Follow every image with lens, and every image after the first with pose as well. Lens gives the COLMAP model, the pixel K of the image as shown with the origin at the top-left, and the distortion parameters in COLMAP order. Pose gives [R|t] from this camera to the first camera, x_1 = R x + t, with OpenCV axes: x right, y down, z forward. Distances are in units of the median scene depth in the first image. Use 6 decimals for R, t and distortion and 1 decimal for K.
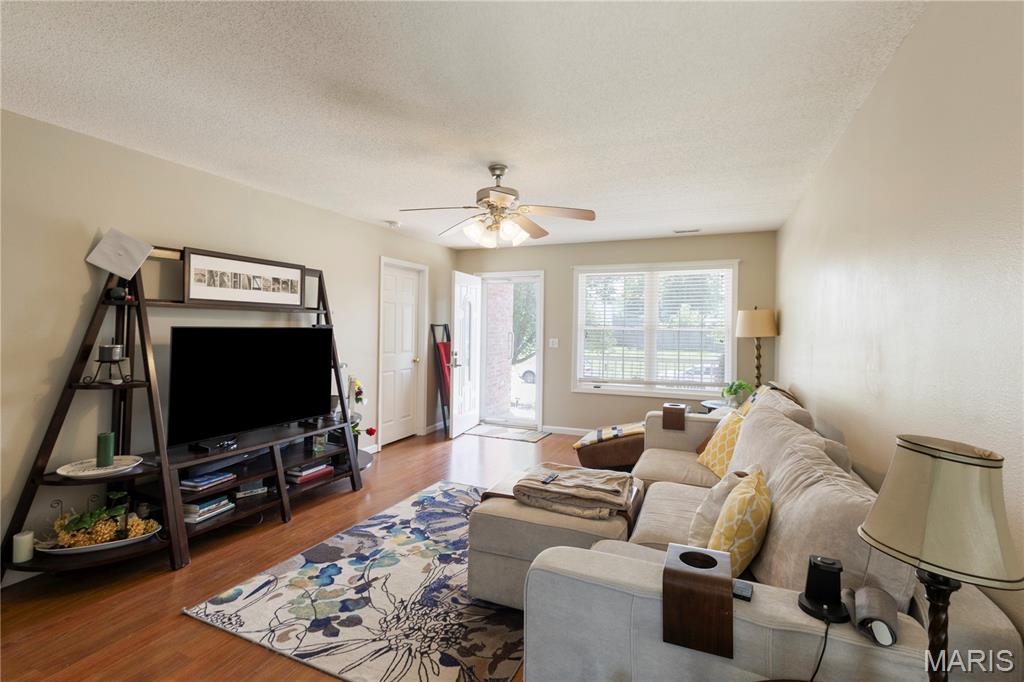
lens RADIAL K [[471.6, 0, 515.1], [0, 471.6, 334.1], [0, 0, 1]] dist [0.003091, 0.000368]
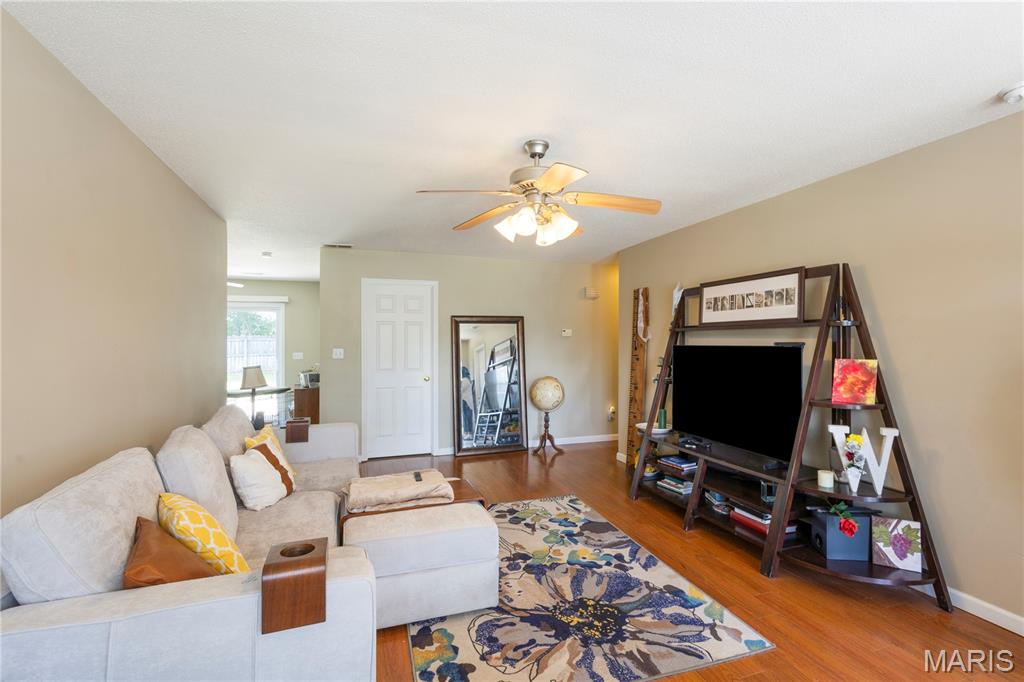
lens RADIAL K [[471.6, 0, 519.1], [0, 471.6, 340.6], [0, 0, 1]] dist [0.003091, 0.000368]
pose [[-0.740232, -0.008564, -0.672297, 0.520177], [-0.011522, 0.999934, -0.000051, -0.021887], [0.672253, 0.007708, -0.740281, 1.568720]]
